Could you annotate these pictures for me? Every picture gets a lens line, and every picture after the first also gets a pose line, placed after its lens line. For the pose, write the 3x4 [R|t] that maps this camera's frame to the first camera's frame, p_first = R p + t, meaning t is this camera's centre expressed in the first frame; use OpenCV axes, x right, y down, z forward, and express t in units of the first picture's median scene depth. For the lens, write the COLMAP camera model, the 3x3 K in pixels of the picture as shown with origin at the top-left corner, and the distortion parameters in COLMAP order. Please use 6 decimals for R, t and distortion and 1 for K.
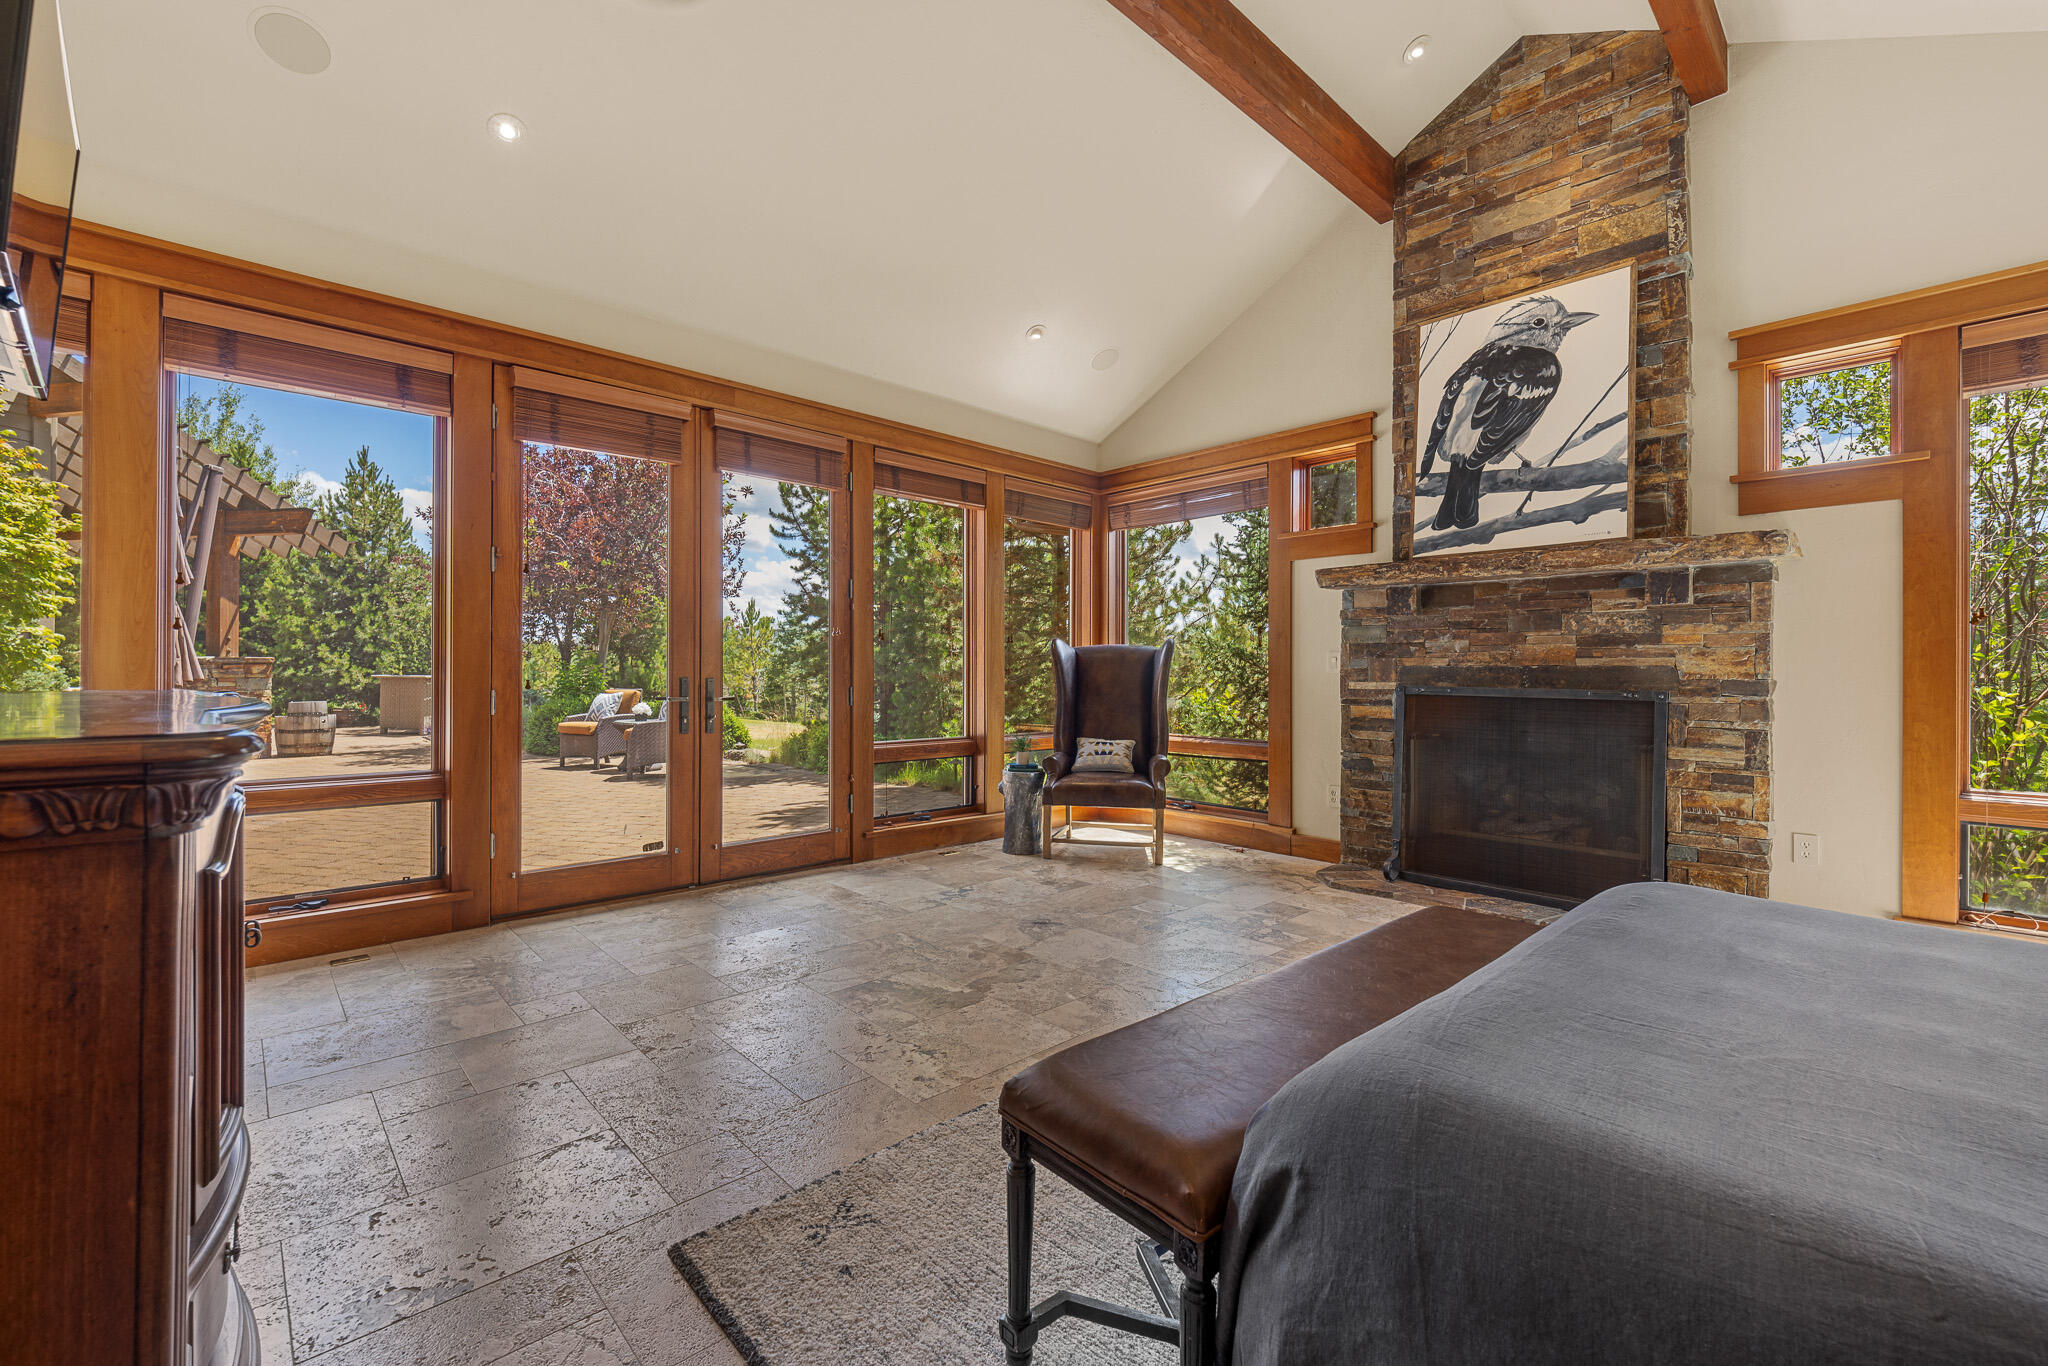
lens RADIAL K [[859.0, 0, 1022.1], [0, 859.0, 672.0], [0, 0, 1]] dist [-0.002221, -0.000287]
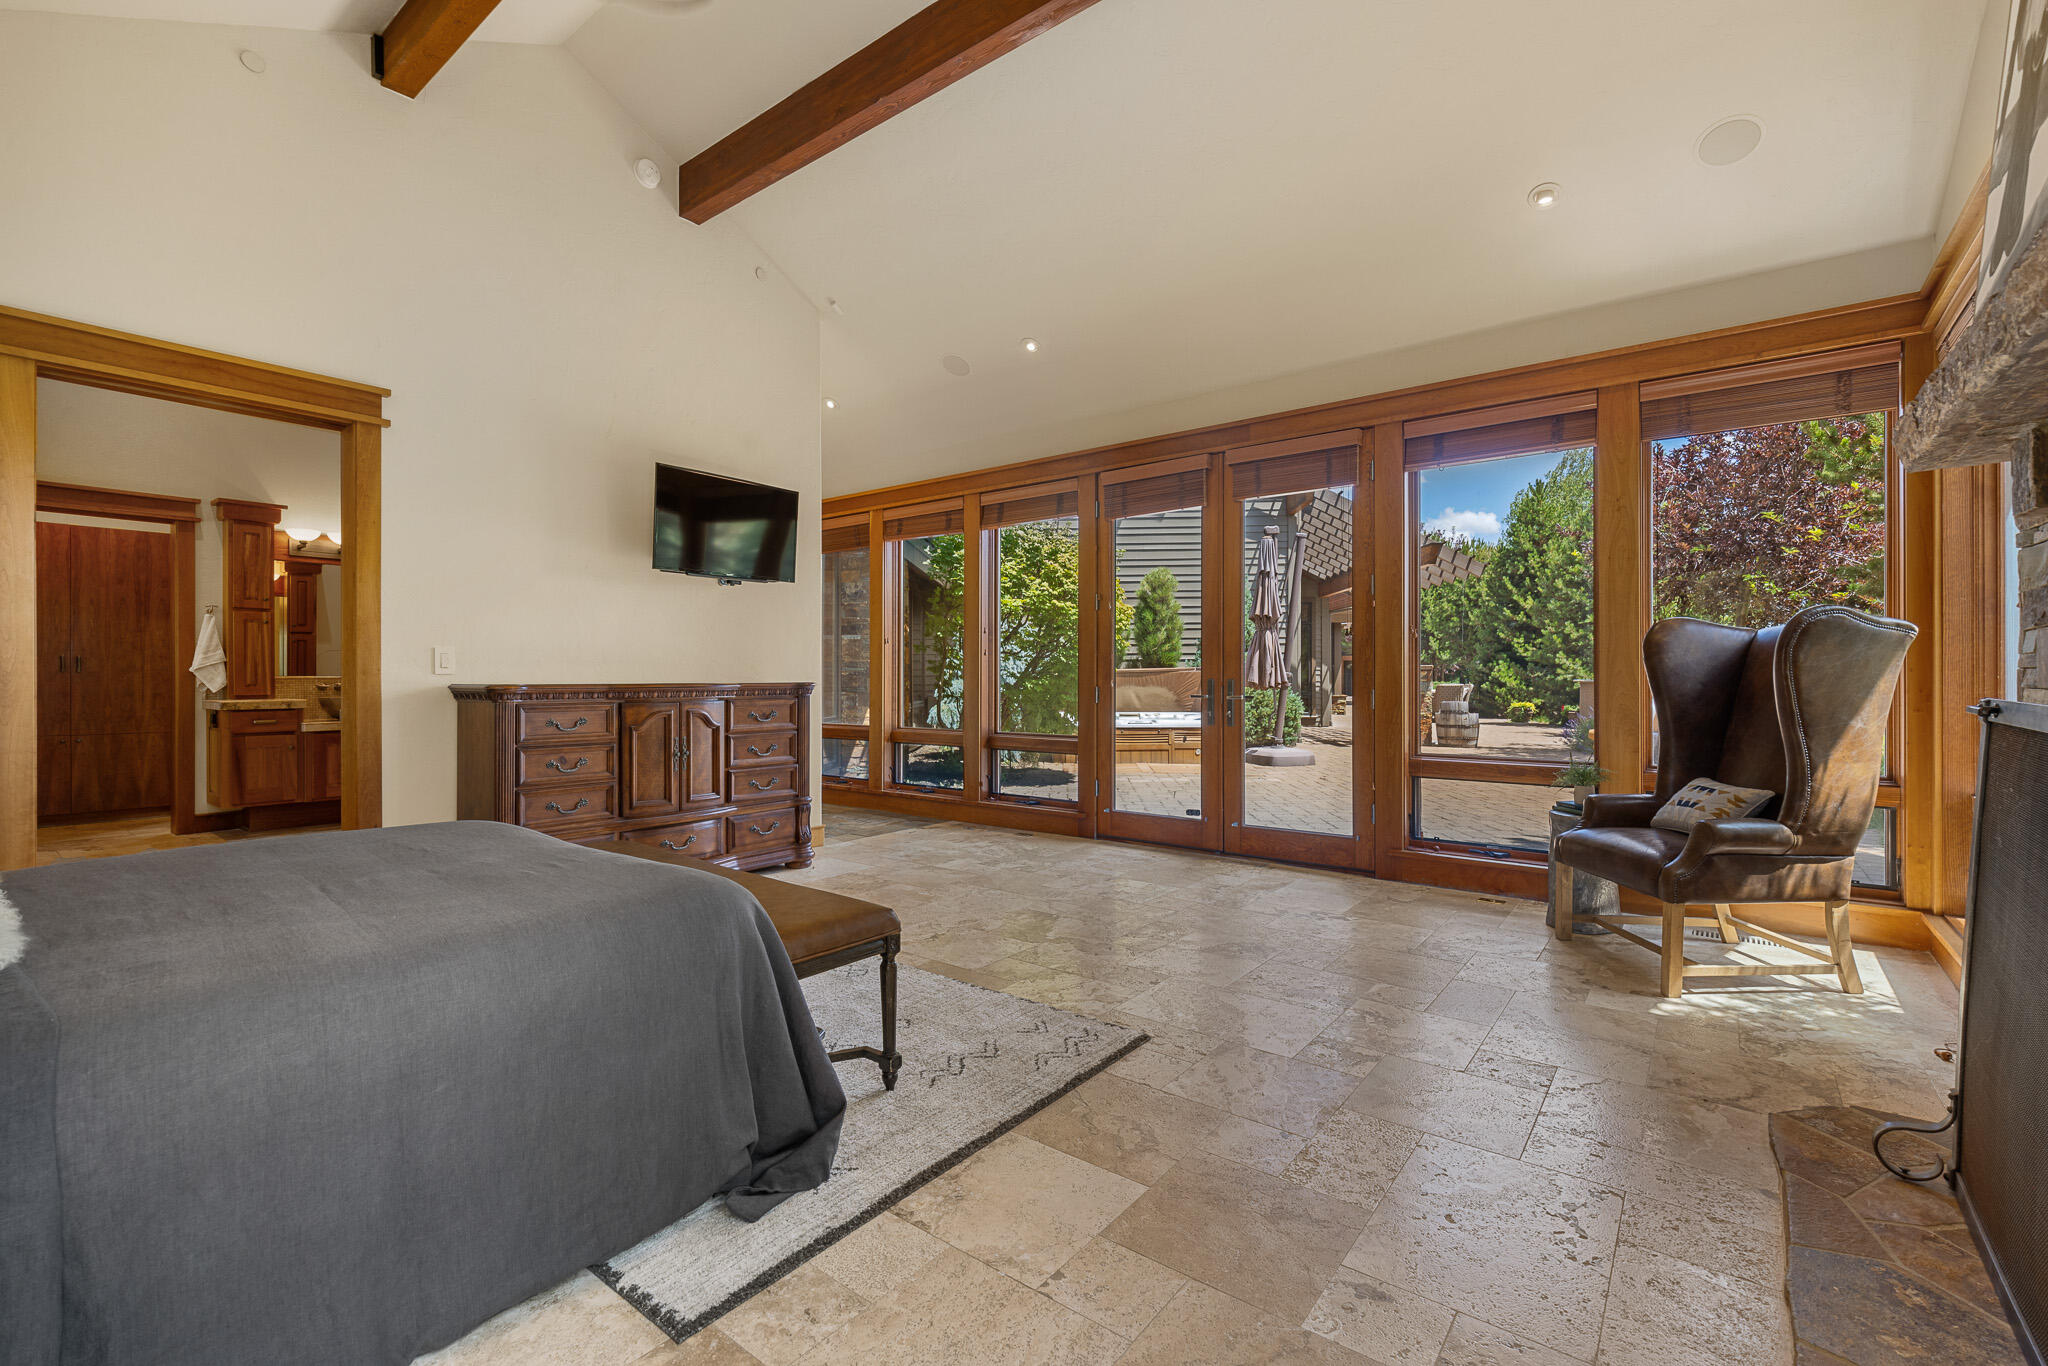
lens RADIAL K [[906.1, 0, 1016.9], [0, 906.1, 683.5], [0, 0, 1]] dist [0.000790, 0.000049]
pose [[0.130821, 0.004135, -0.991397, 1.050268], [0.002535, 0.999987, 0.004505, 0.006926], [0.991403, -0.003103, 0.130808, 0.694459]]
